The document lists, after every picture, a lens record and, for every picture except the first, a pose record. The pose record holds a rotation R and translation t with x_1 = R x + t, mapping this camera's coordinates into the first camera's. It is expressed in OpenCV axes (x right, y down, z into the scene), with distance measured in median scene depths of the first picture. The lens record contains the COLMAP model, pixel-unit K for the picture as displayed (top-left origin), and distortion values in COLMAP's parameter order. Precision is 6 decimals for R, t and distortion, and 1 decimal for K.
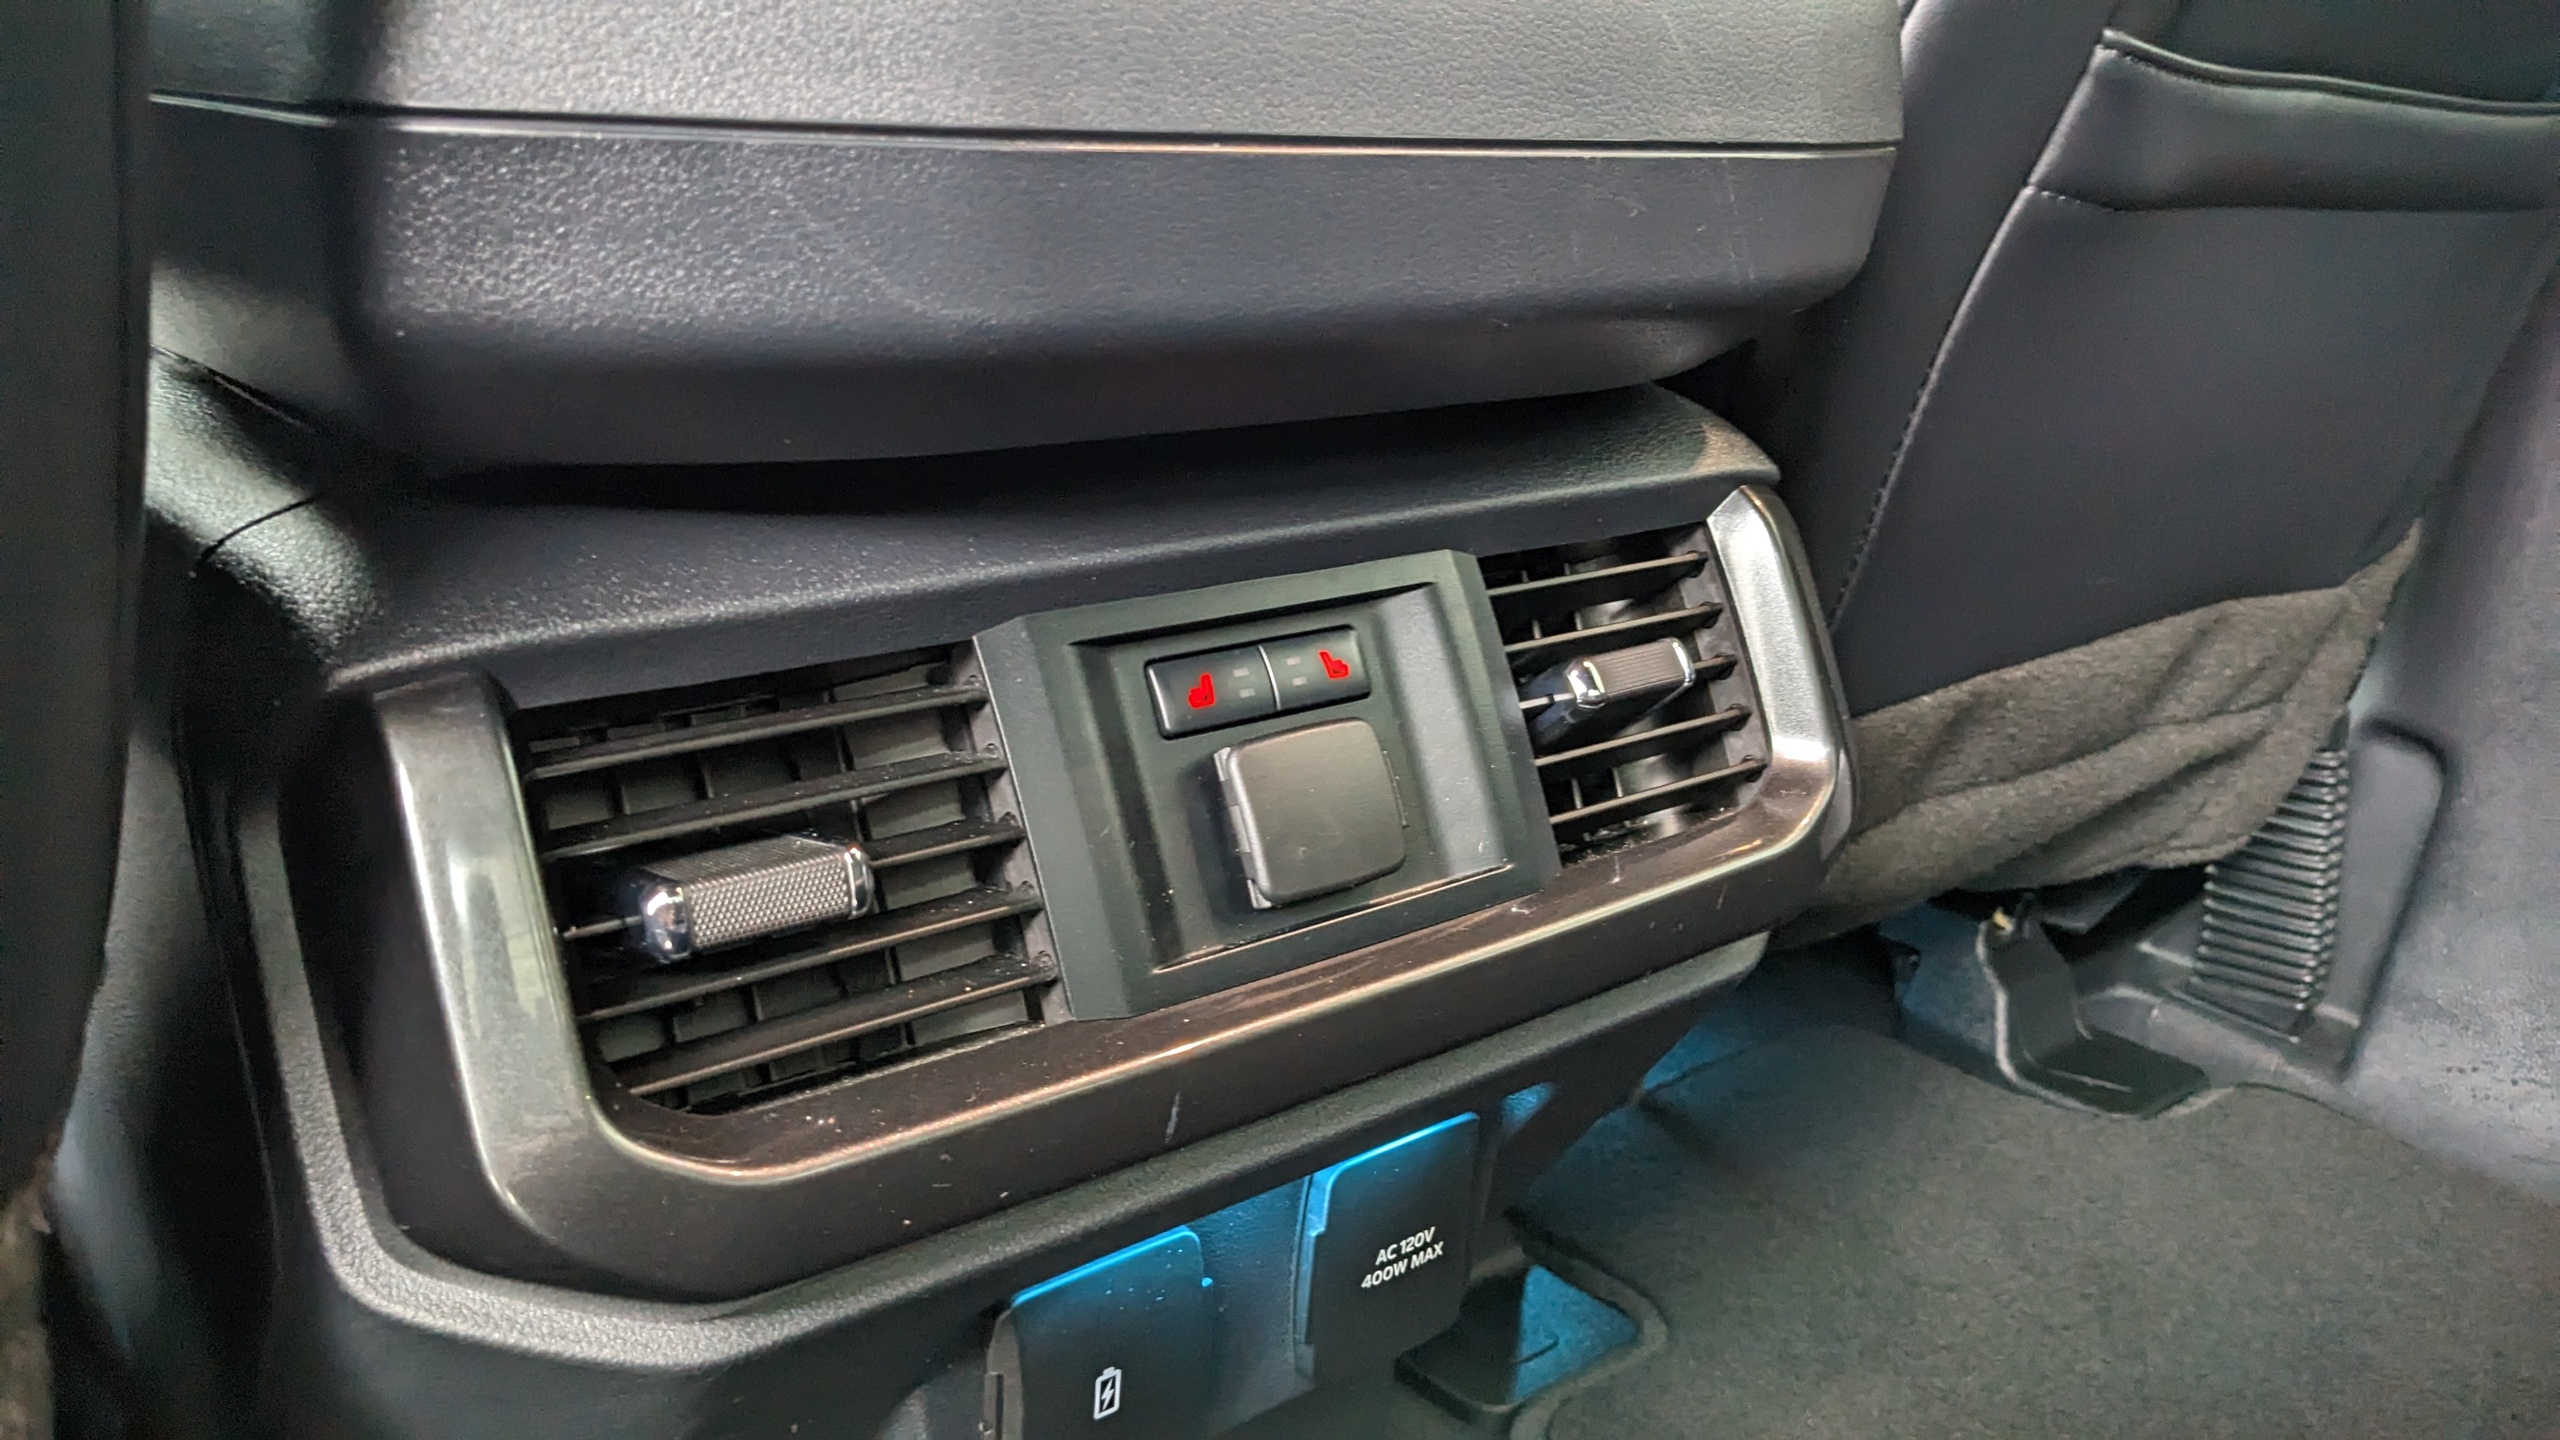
lens RADIAL K [[2086.1, 0, 1284.4], [0, 2086.1, 722.2], [0, 0, 1]] dist [0.041134, -0.070766]
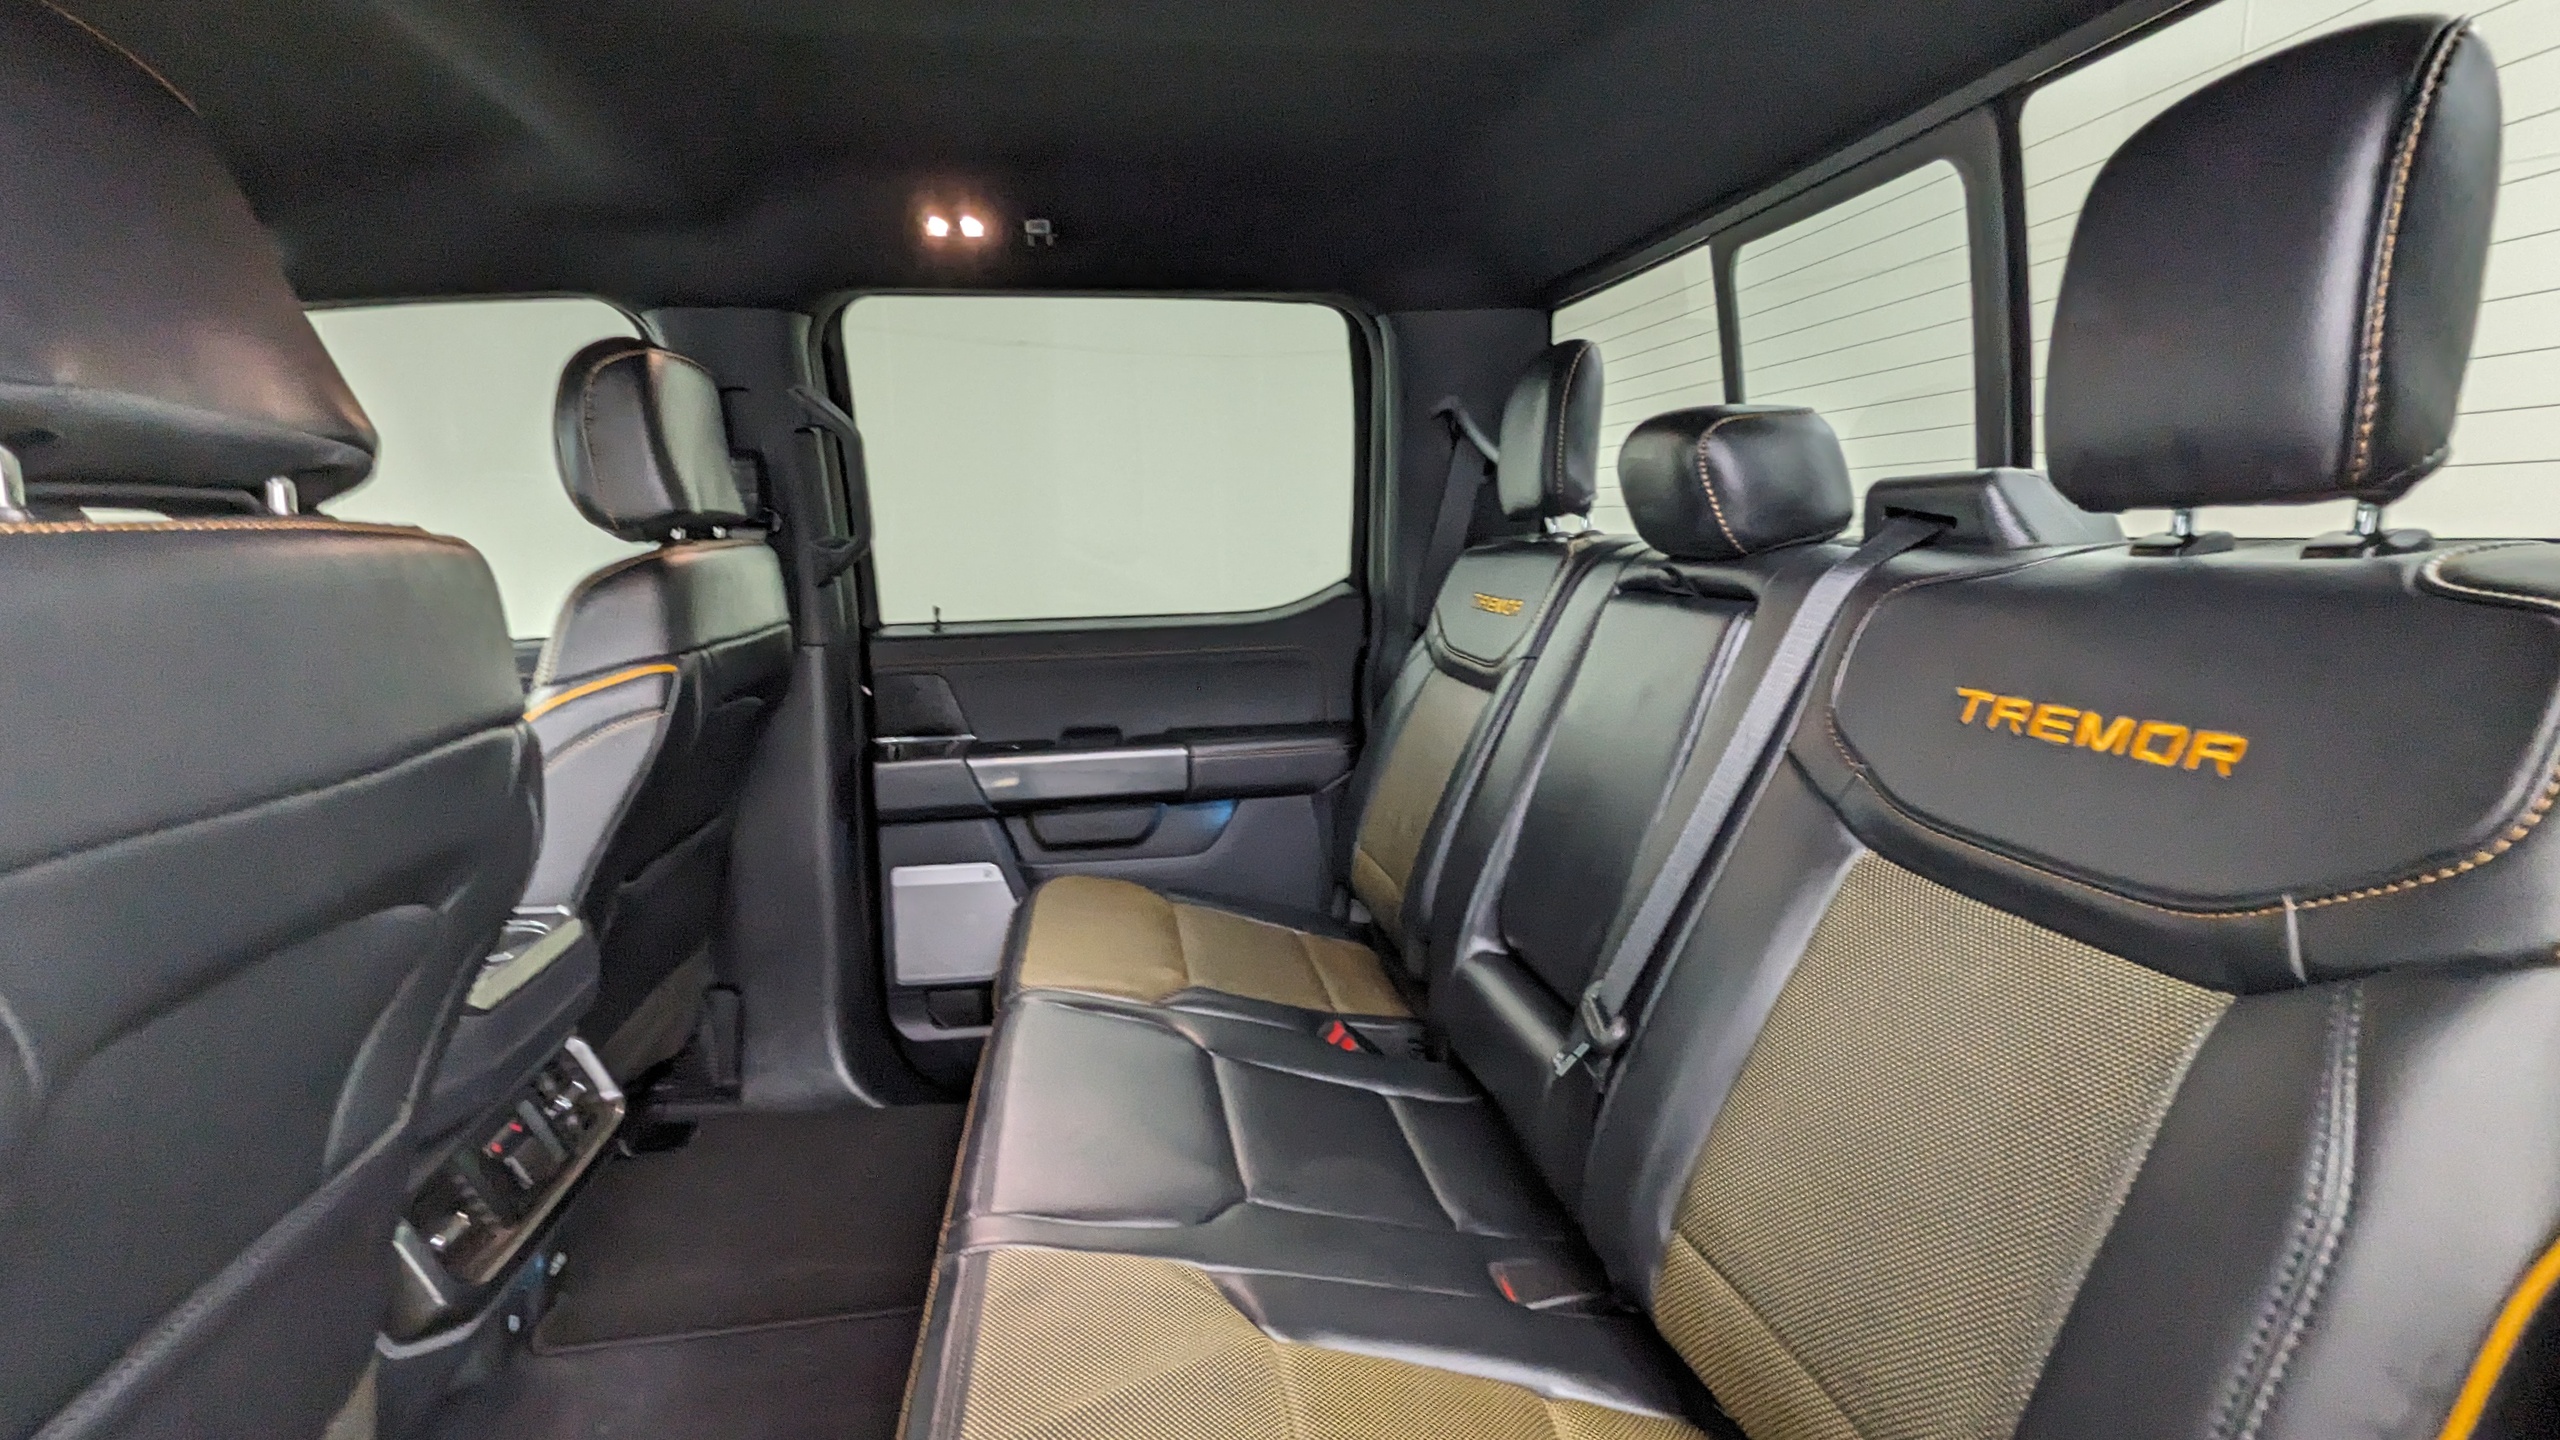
lens RADIAL K [[1239.3, 0, 1289.7], [0, 1239.3, 732.5], [0, 0, 1]] dist [-0.009136, 0.000863]
pose [[0.536831, -0.197927, 0.820145, -0.743342], [0.290381, 0.956047, 0.040654, -0.319372], [-0.792143, 0.216331, 0.570710, -1.326003]]
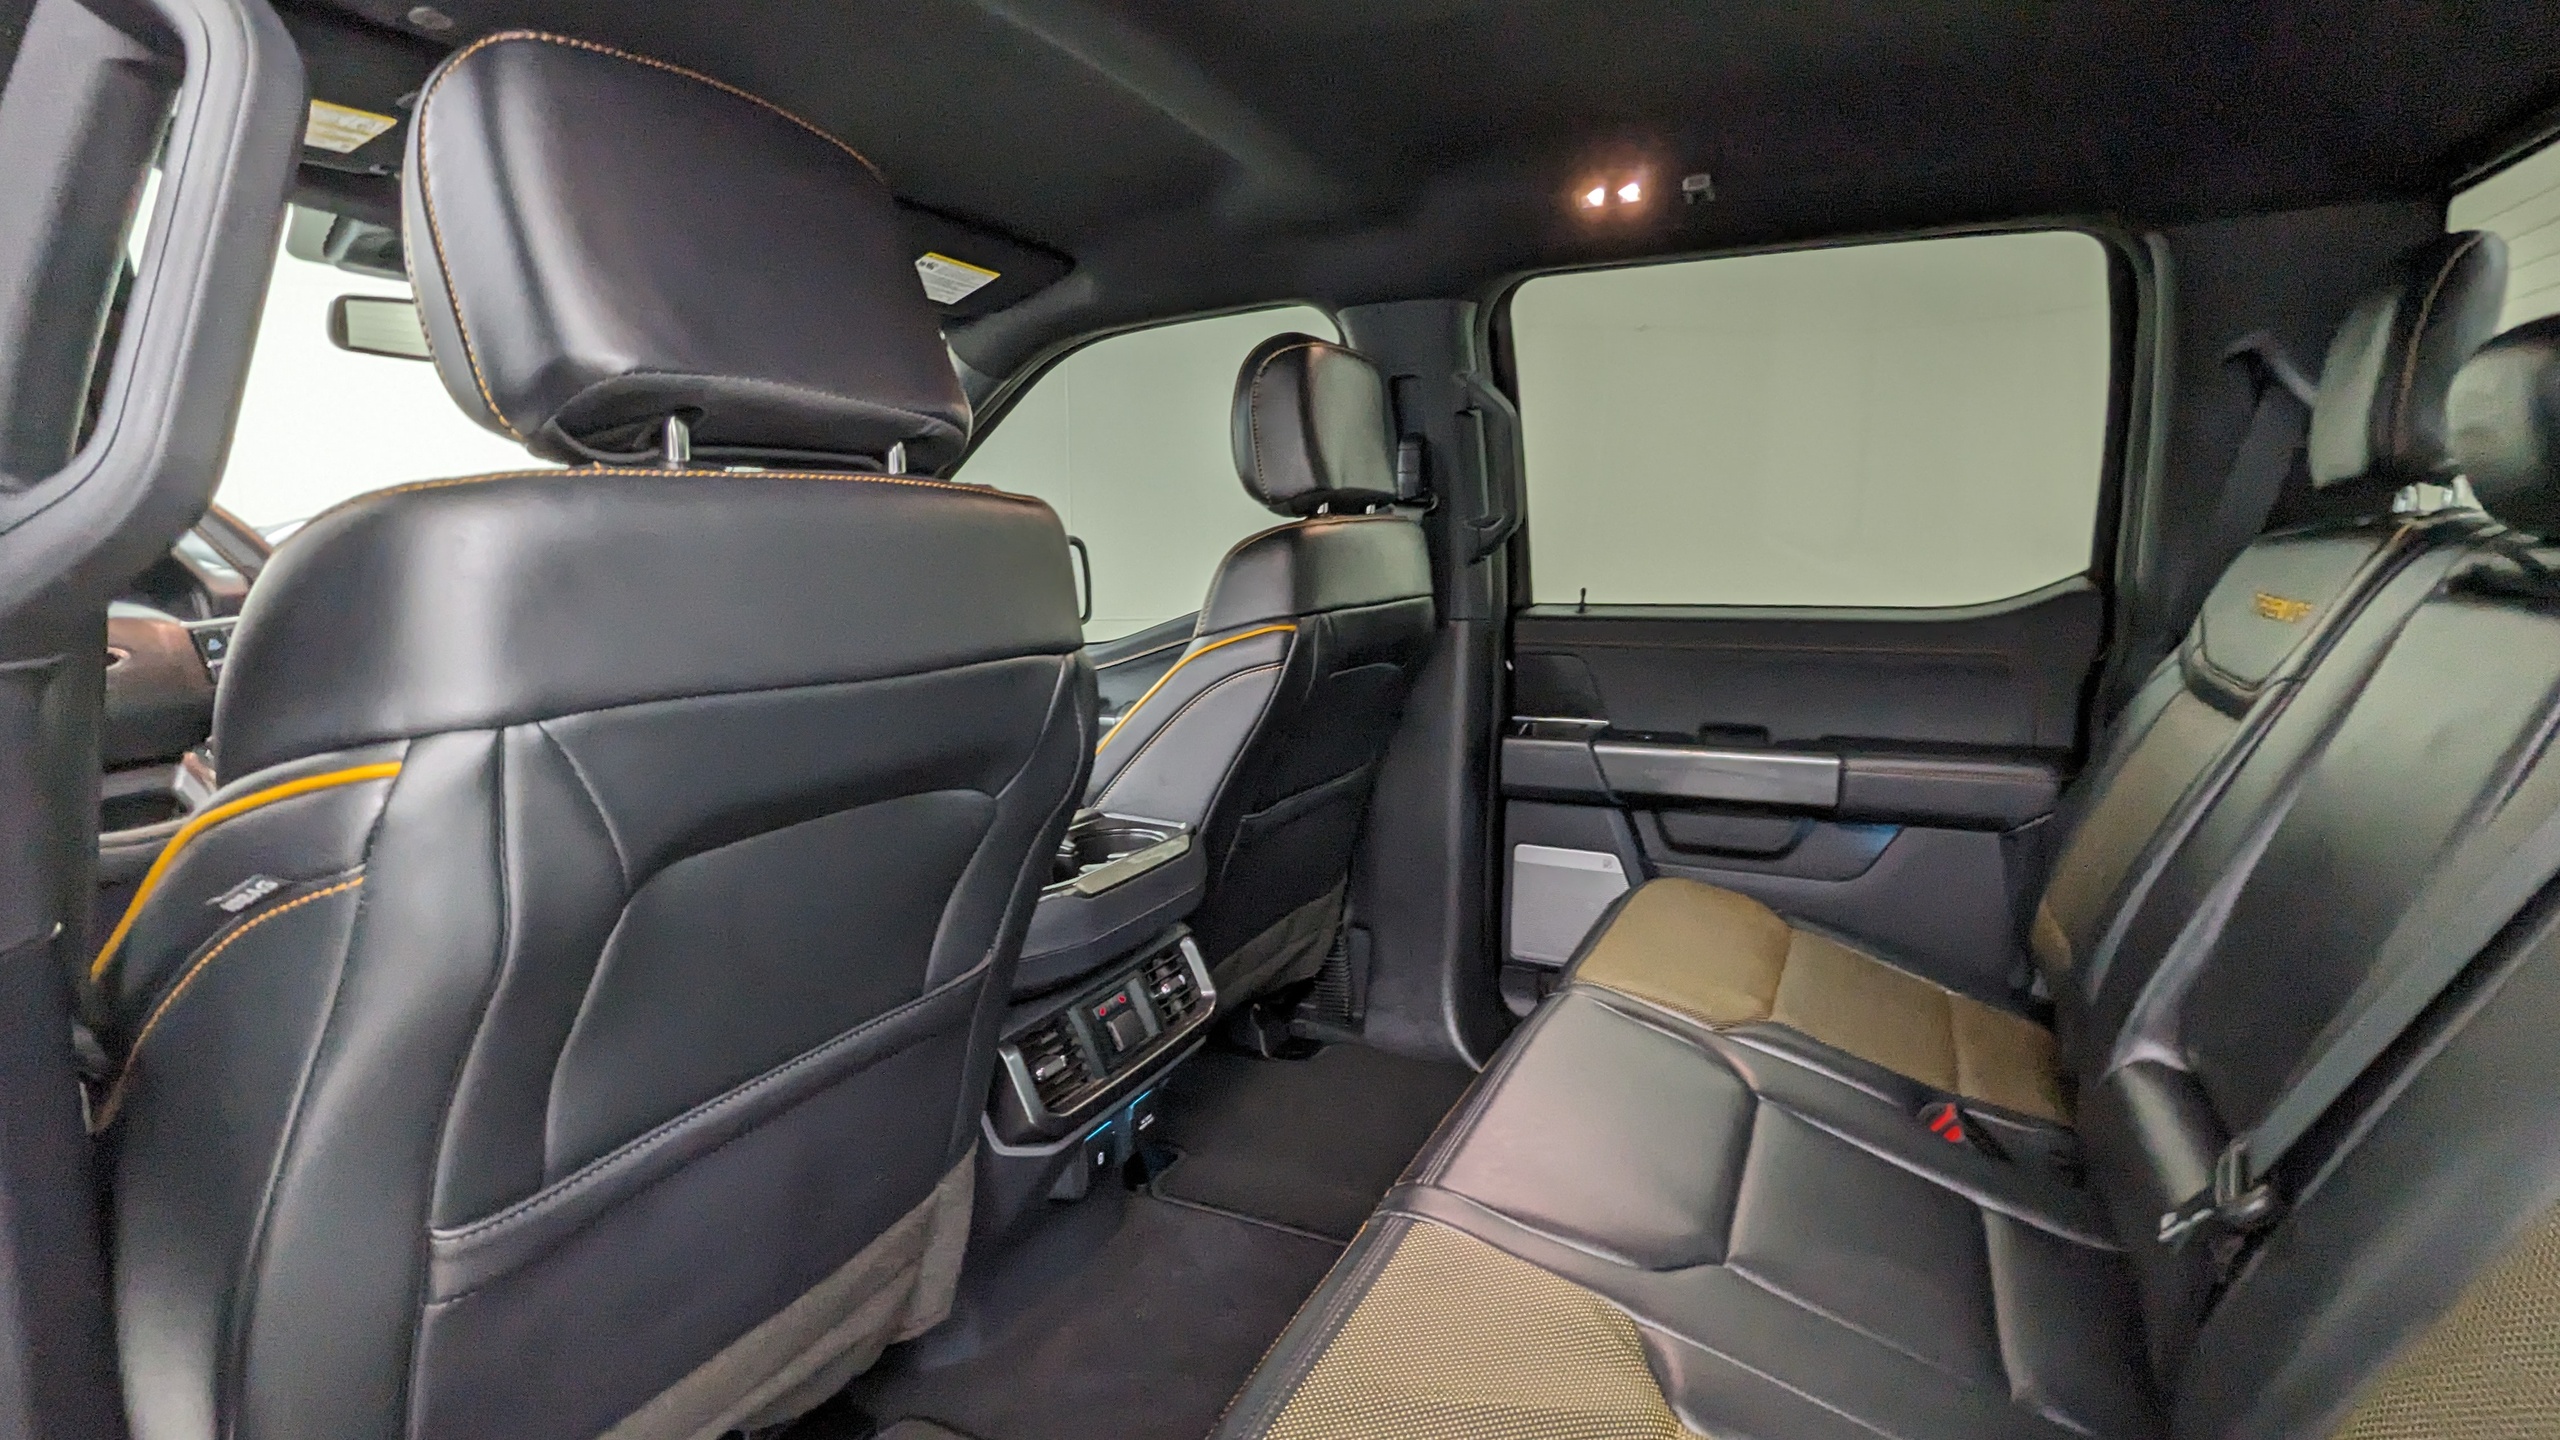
lens RADIAL K [[1239.3, 0, 1268.8], [0, 1239.3, 728.0], [0, 0, 1]] dist [-0.009136, 0.000863]
pose [[0.925267, -0.119134, 0.360121, -0.472812], [0.165966, 0.980848, -0.101940, -0.225137], [-0.341080, 0.154089, 0.927319, -1.451997]]
